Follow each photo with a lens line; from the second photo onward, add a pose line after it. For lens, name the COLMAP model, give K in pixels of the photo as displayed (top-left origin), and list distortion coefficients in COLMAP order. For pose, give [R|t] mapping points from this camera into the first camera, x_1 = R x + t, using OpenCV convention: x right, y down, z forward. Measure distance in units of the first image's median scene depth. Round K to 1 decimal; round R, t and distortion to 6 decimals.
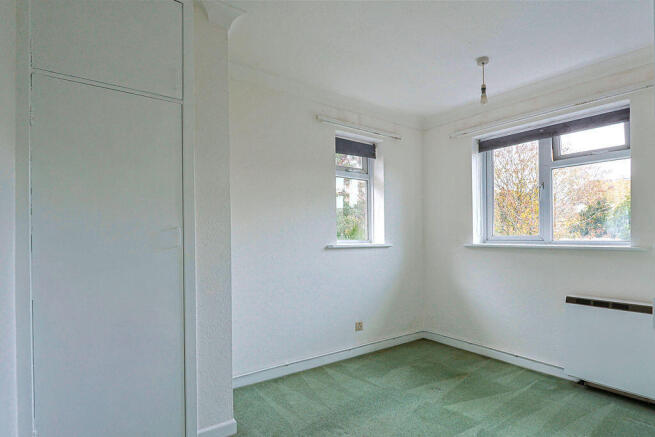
lens RADIAL K [[367.2, 0, 329.1], [0, 367.2, 214.9], [0, 0, 1]] dist [-0.002656, -0.000003]
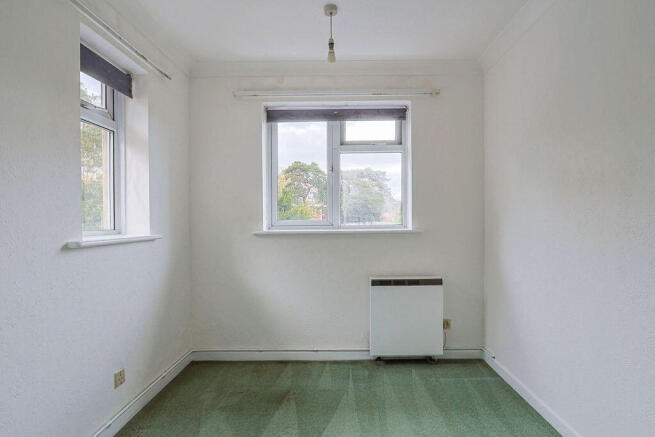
lens RADIAL K [[367.2, 0, 329.1], [0, 367.2, 214.9], [0, 0, 1]] dist [-0.002656, -0.000003]
pose [[0.580991, 0.005210, 0.813893, -0.209623], [-0.037215, 0.999104, 0.020169, 0.021288], [-0.813058, -0.042007, 0.580665, 0.420766]]
